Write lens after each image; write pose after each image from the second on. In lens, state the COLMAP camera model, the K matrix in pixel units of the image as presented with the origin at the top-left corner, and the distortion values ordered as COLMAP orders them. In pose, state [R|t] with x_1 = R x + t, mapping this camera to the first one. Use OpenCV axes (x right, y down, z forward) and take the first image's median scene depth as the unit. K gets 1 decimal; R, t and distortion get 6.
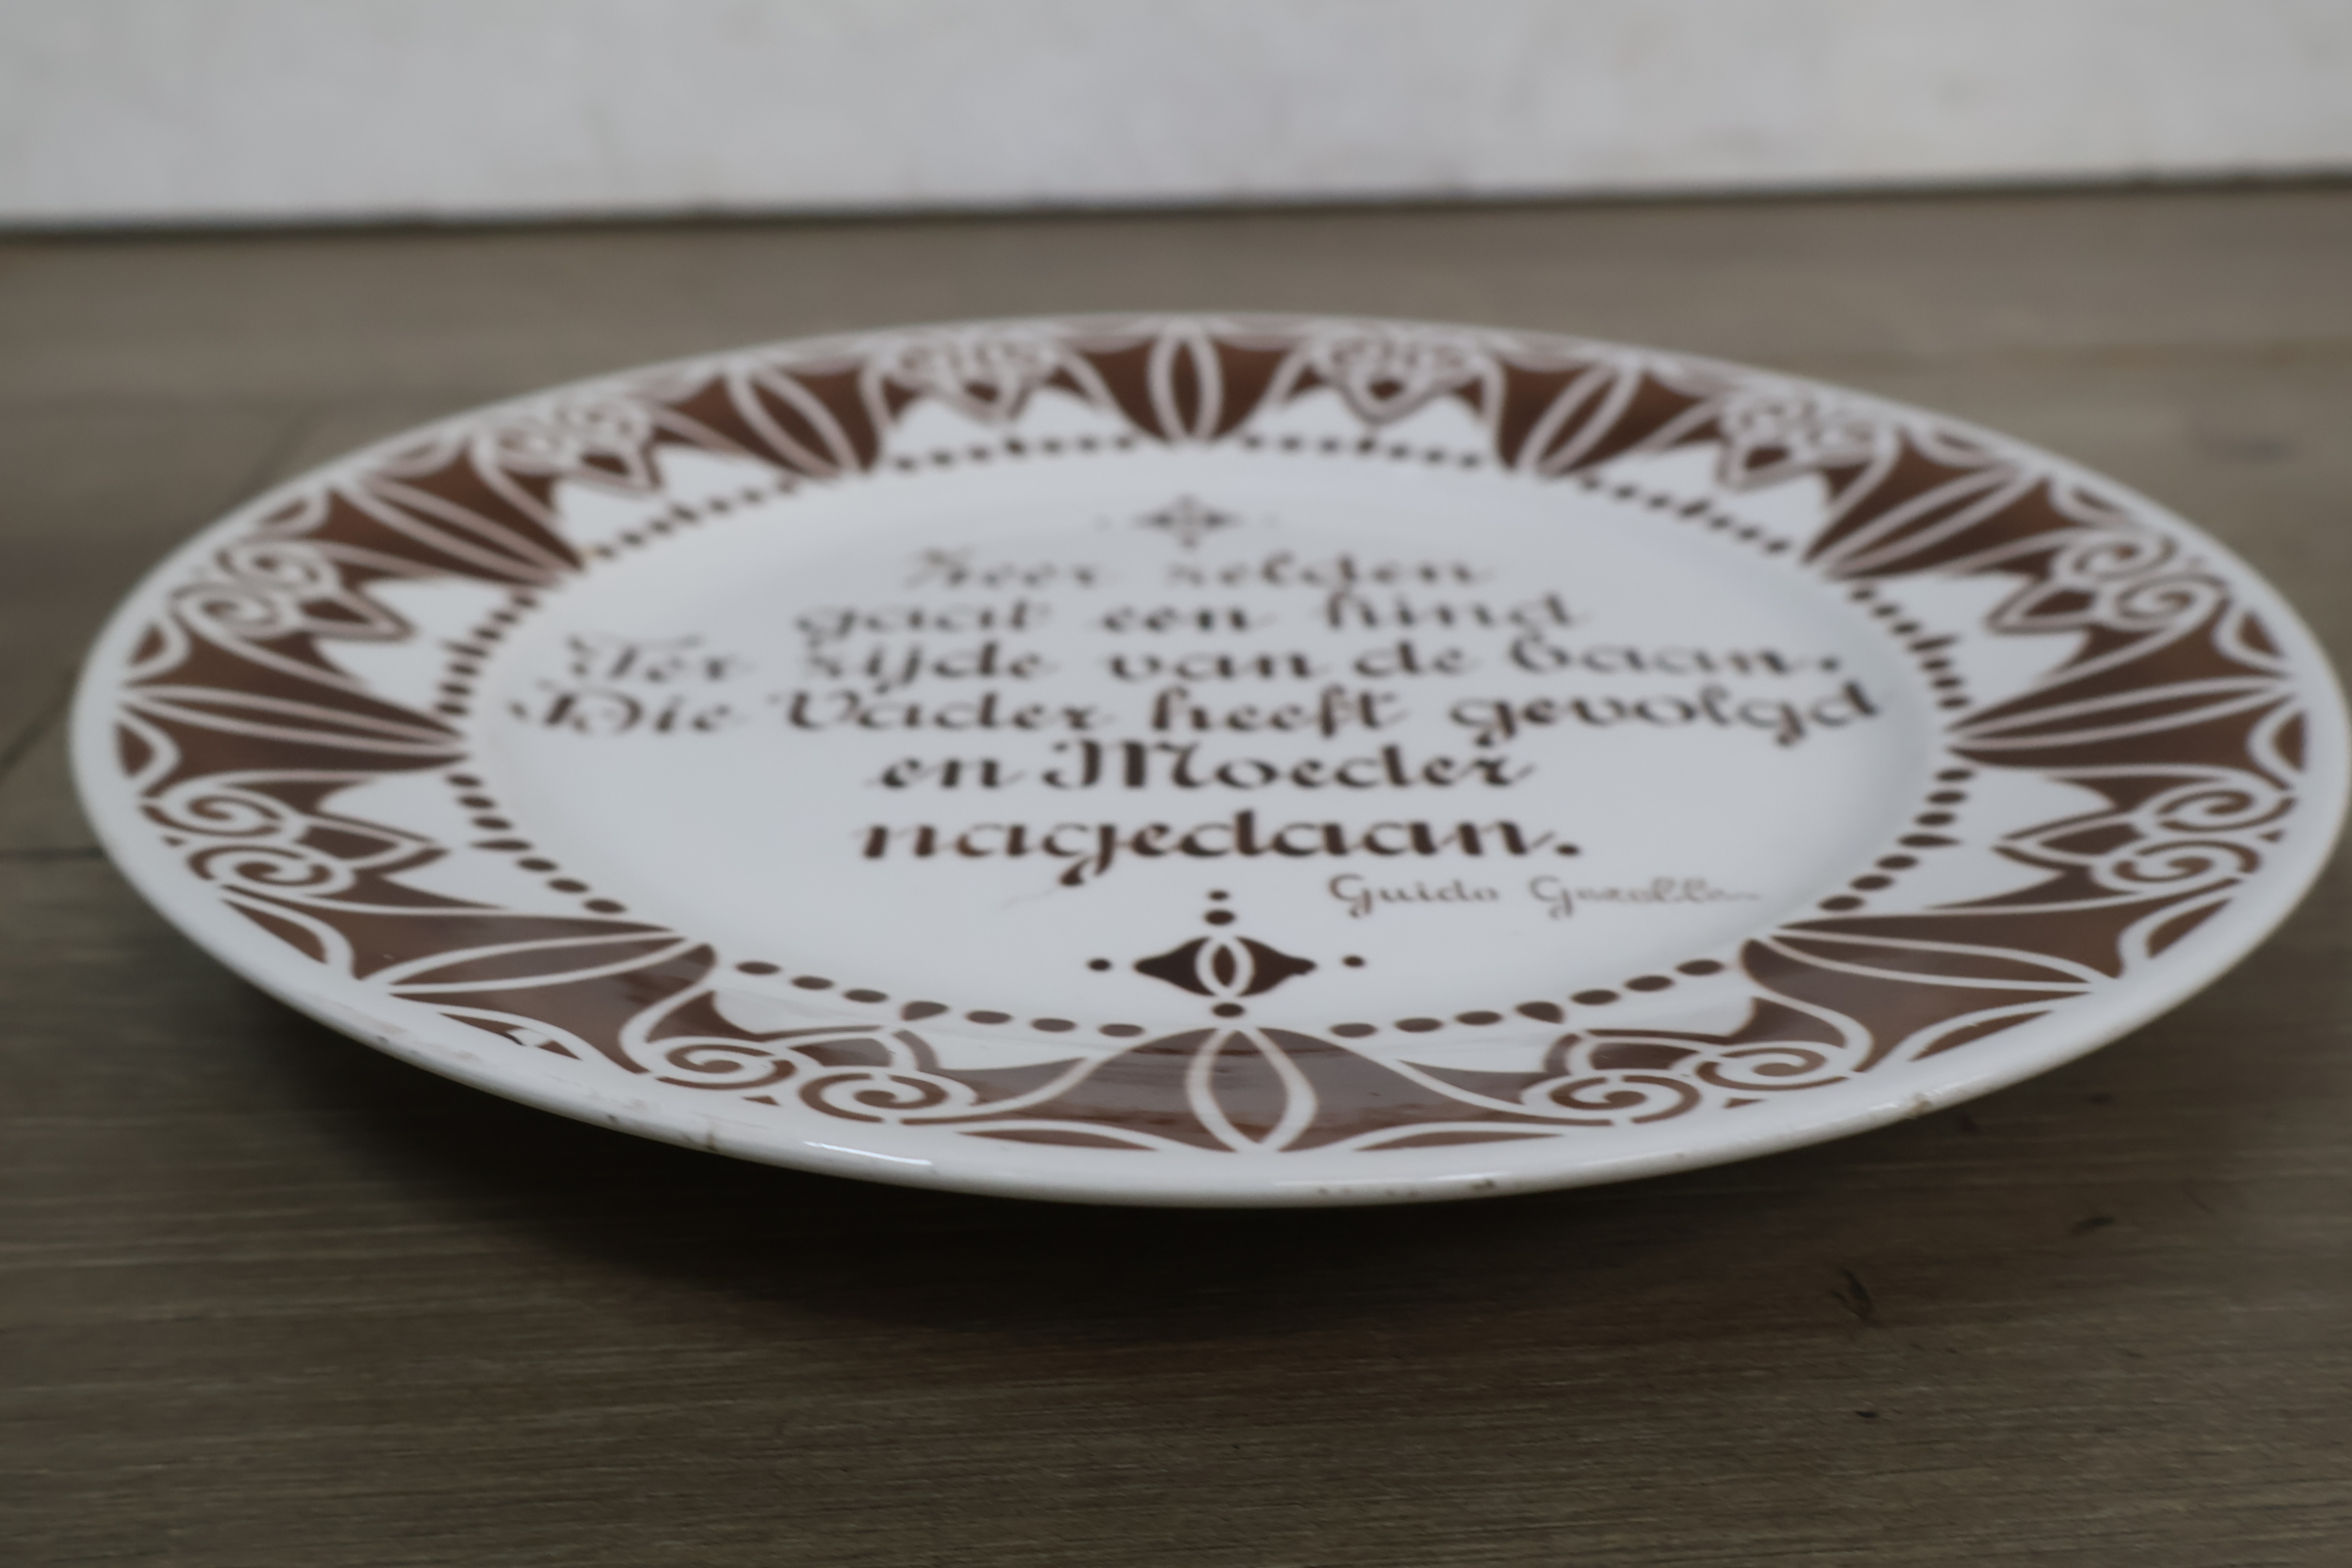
lens RADIAL K [[2323.1, 0, 1170.1], [0, 2323.1, 776.3], [0, 0, 1]] dist [0.011403, 0.000000]
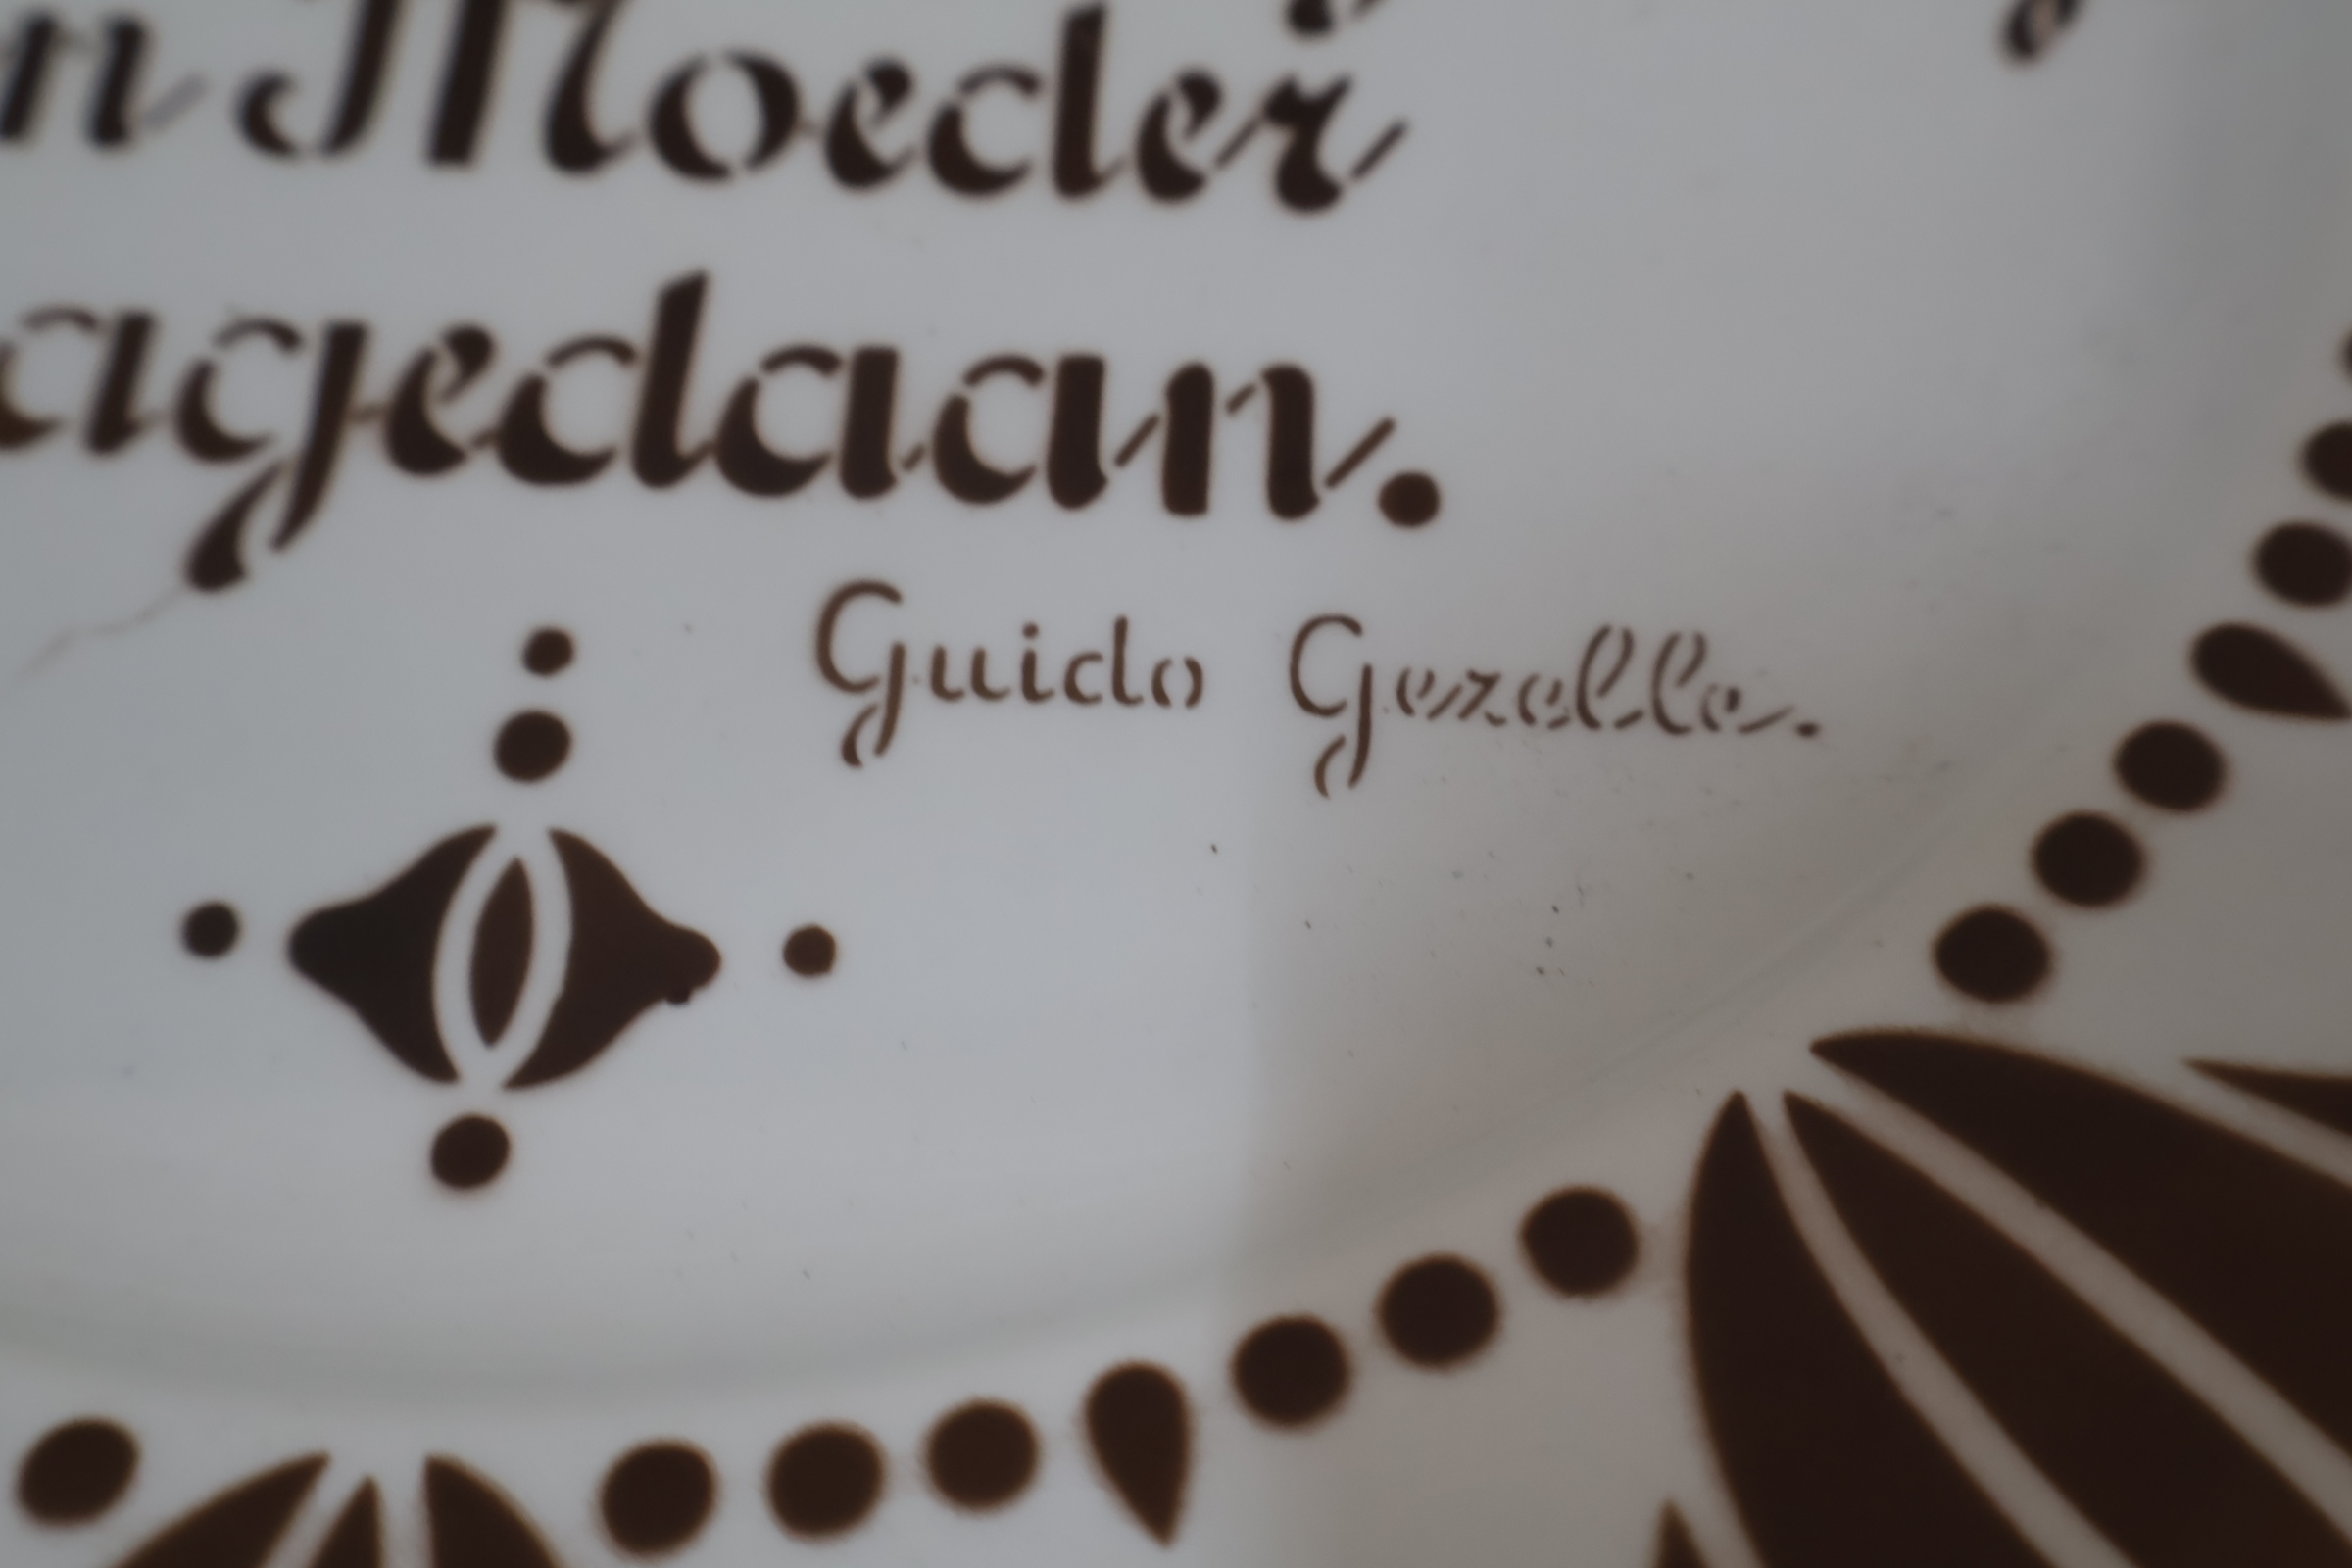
lens RADIAL K [[2323.1, 0, 1180.9], [0, 2323.1, 783.1], [0, 0, 1]] dist [0.011403, 0.000000]
pose [[0.998110, 0.060646, -0.009946, 0.128452], [-0.038716, 0.746175, 0.664623, -0.196825], [0.047729, -0.662981, 0.747113, 0.607937]]
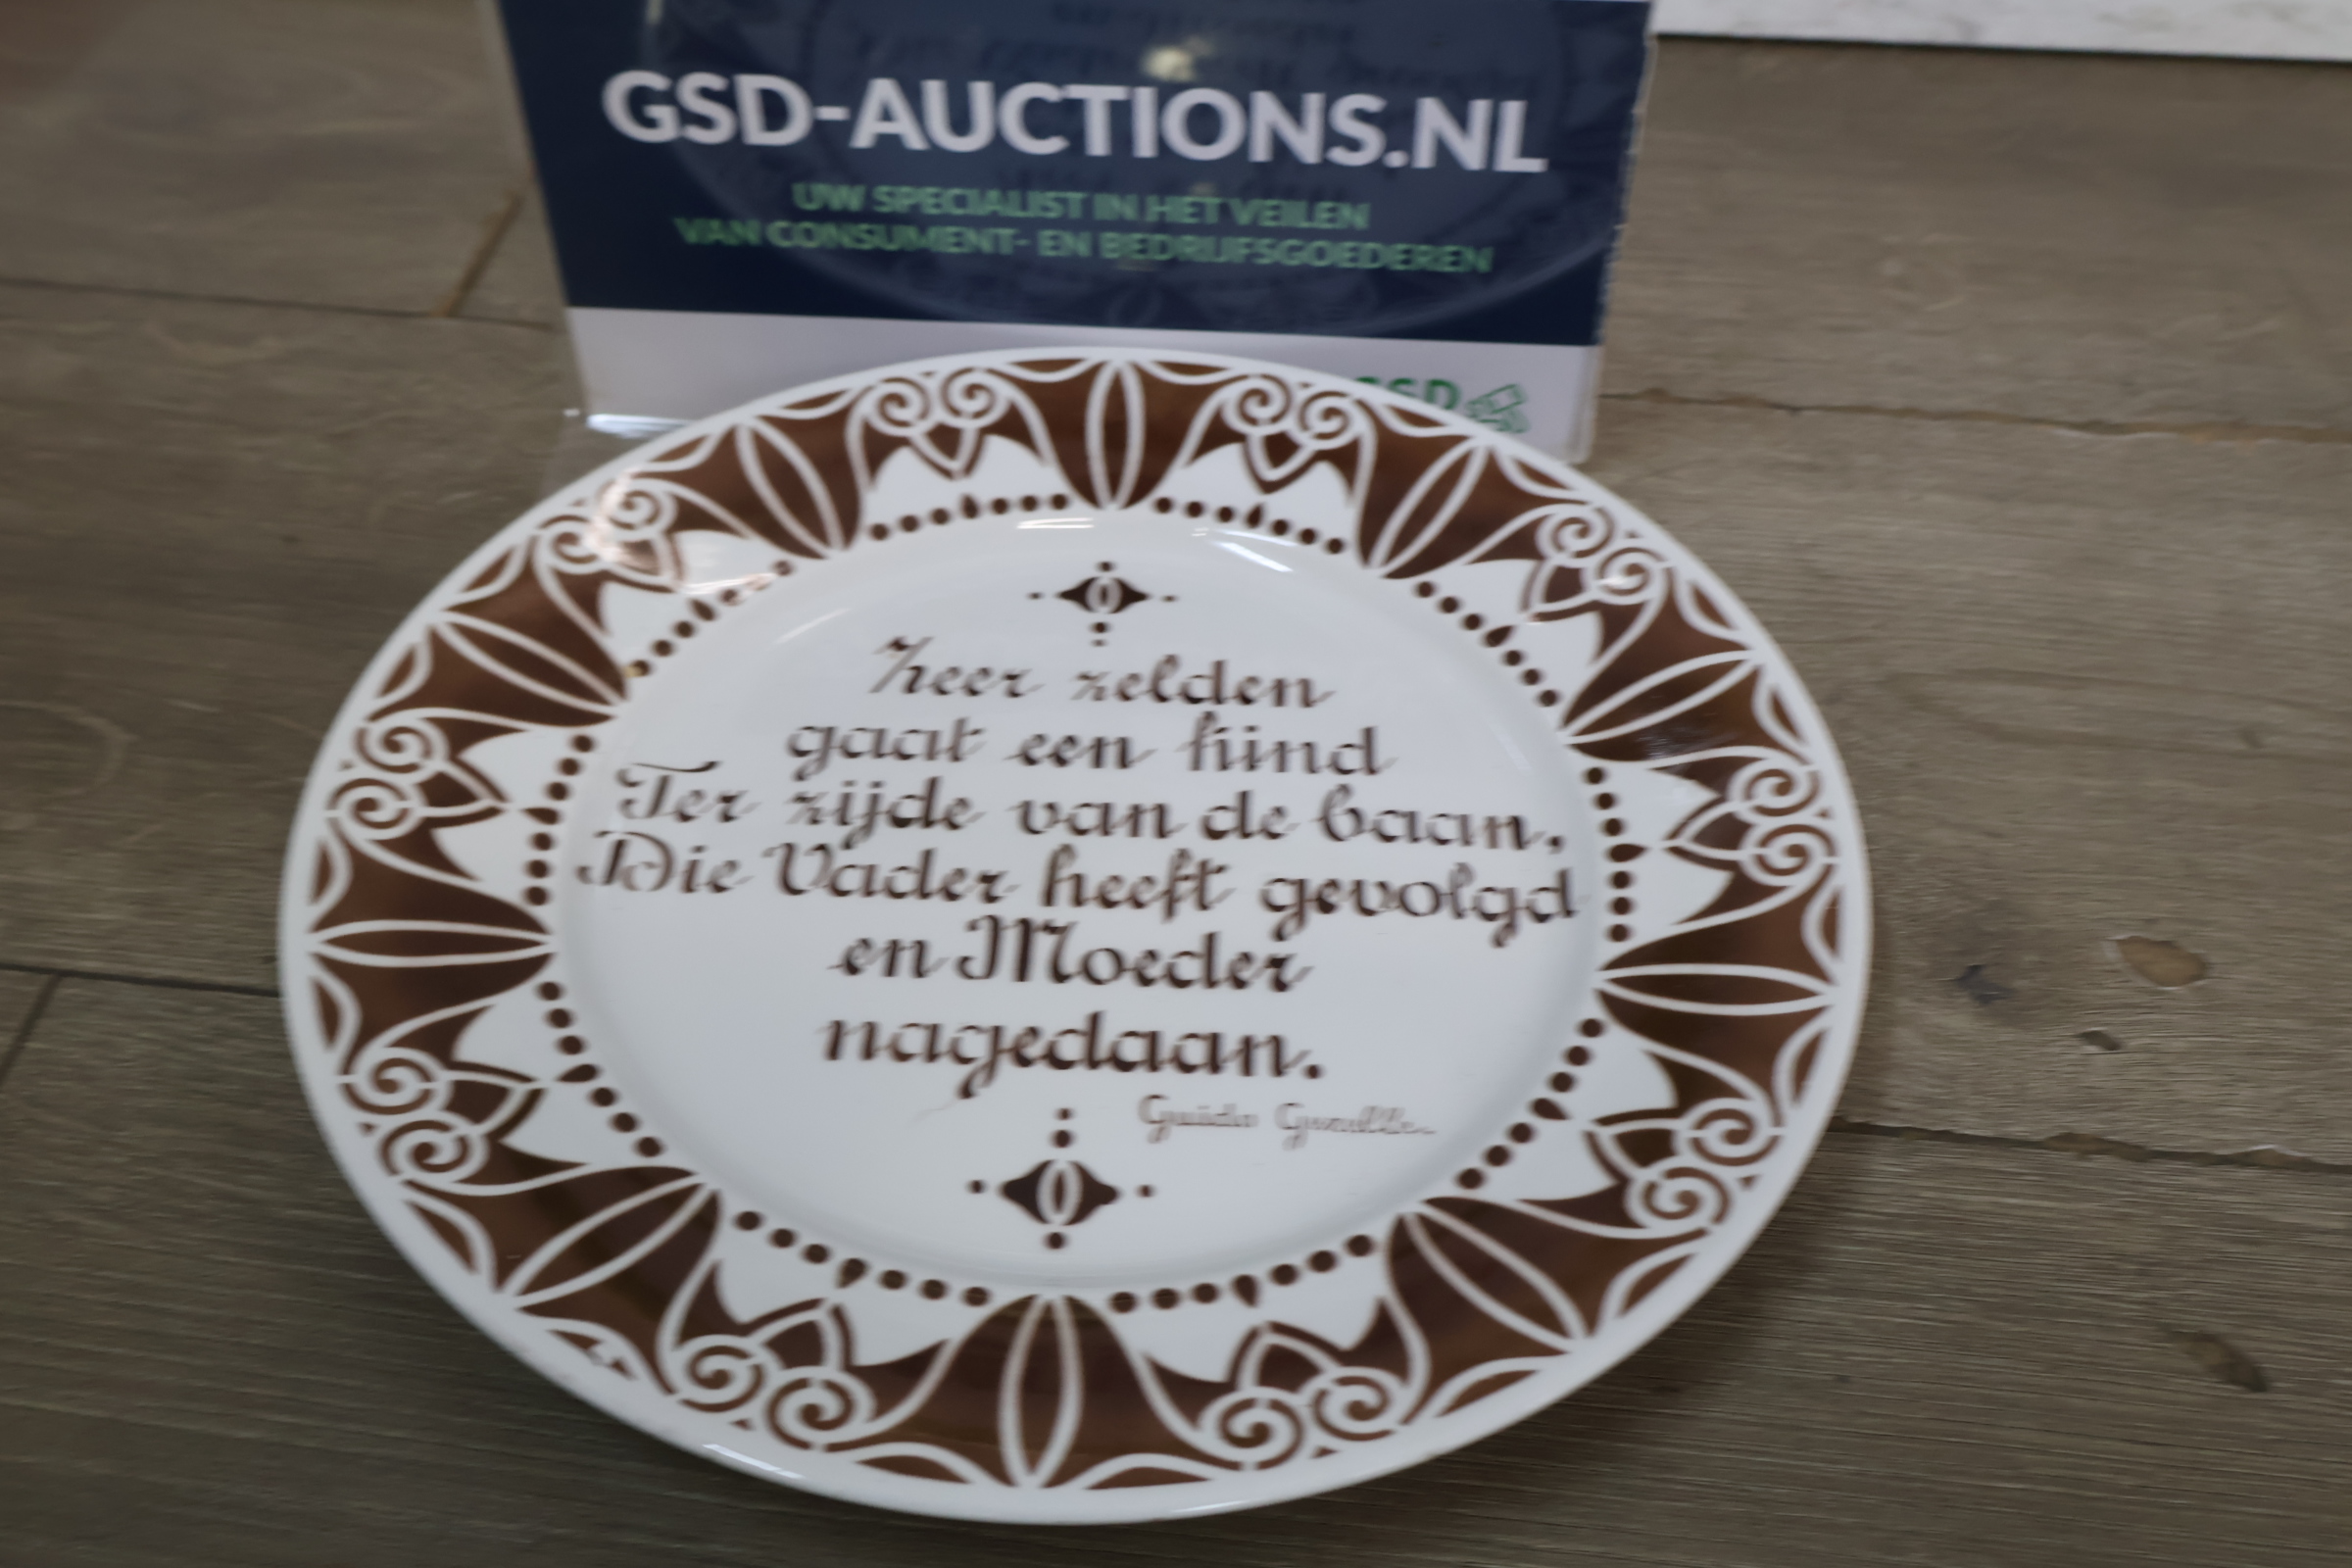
lens RADIAL K [[2323.1, 0, 1167.0], [0, 2323.1, 783.0], [0, 0, 1]] dist [0.011403, 0.000000]
pose [[0.998696, 0.043986, -0.025898, 0.103470], [-0.032163, 0.936254, 0.349848, -0.598183], [0.039636, -0.348559, 0.936449, -0.272534]]
